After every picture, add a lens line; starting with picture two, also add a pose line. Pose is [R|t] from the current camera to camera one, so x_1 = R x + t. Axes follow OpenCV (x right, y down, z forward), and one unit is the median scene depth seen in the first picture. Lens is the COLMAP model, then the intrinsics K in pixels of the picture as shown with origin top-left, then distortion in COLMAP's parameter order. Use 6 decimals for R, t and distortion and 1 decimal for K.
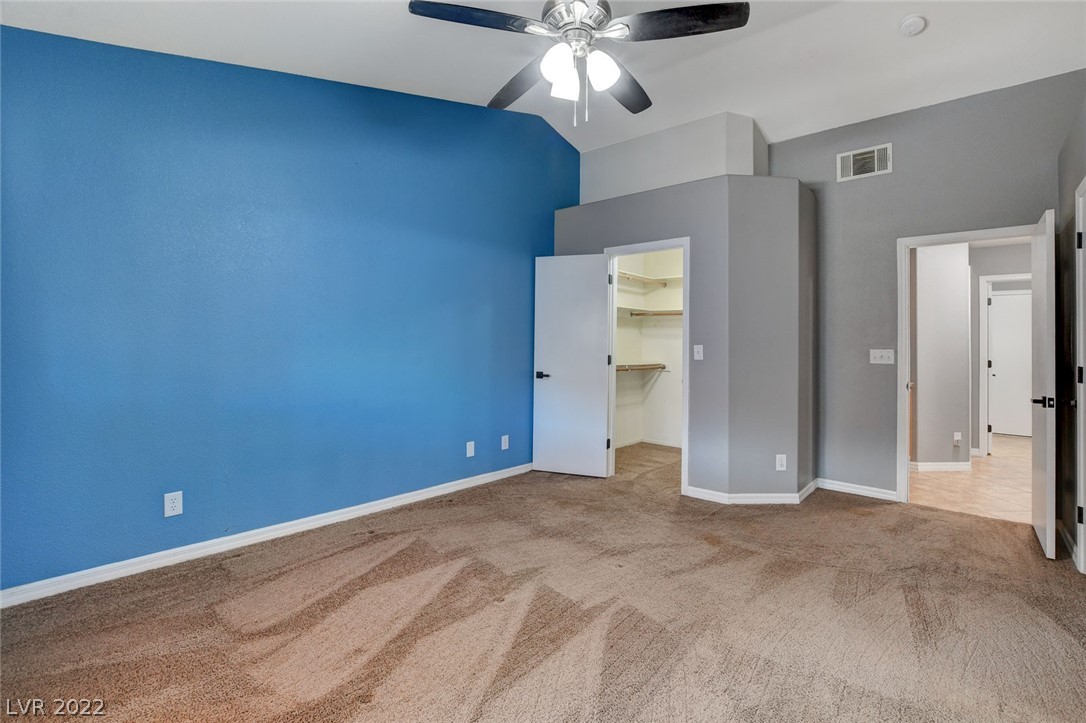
lens RADIAL K [[489.2, 0, 550.0], [0, 489.2, 350.1], [0, 0, 1]] dist [-0.016993, -0.000606]
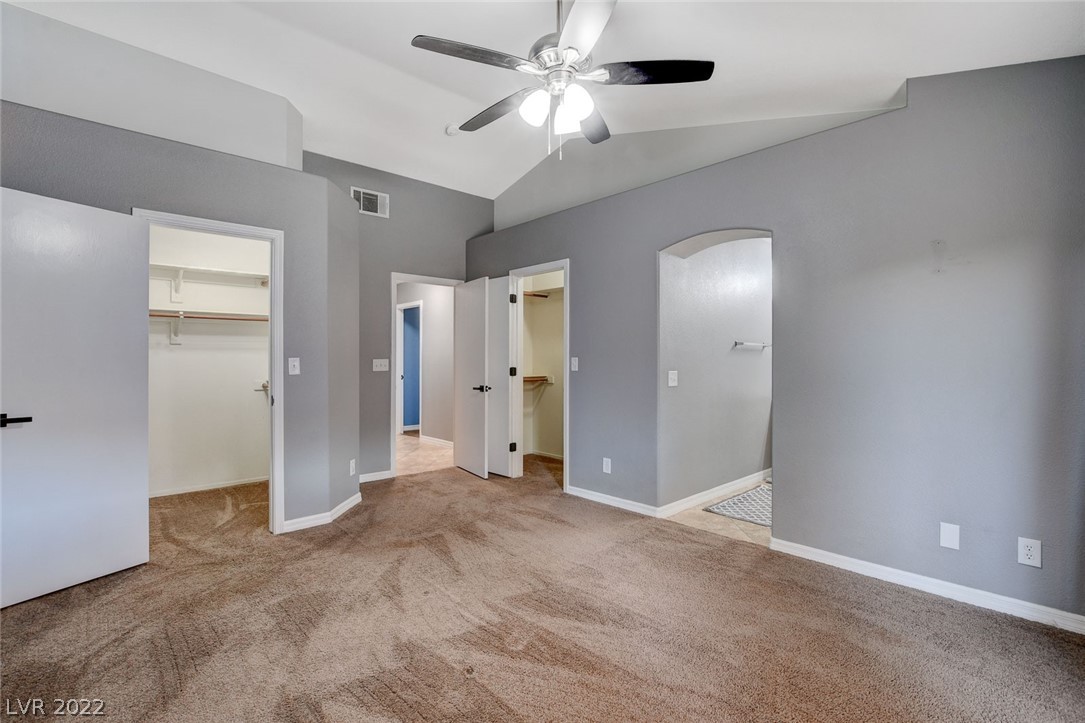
lens RADIAL K [[488.7, 0, 544.4], [0, 488.7, 358.5], [0, 0, 1]] dist [-0.016993, -0.000606]
pose [[0.126642, -0.014648, 0.991840, -0.608064], [0.014289, 0.999814, 0.012941, -0.016426], [-0.991846, 0.012533, 0.126828, 0.520133]]
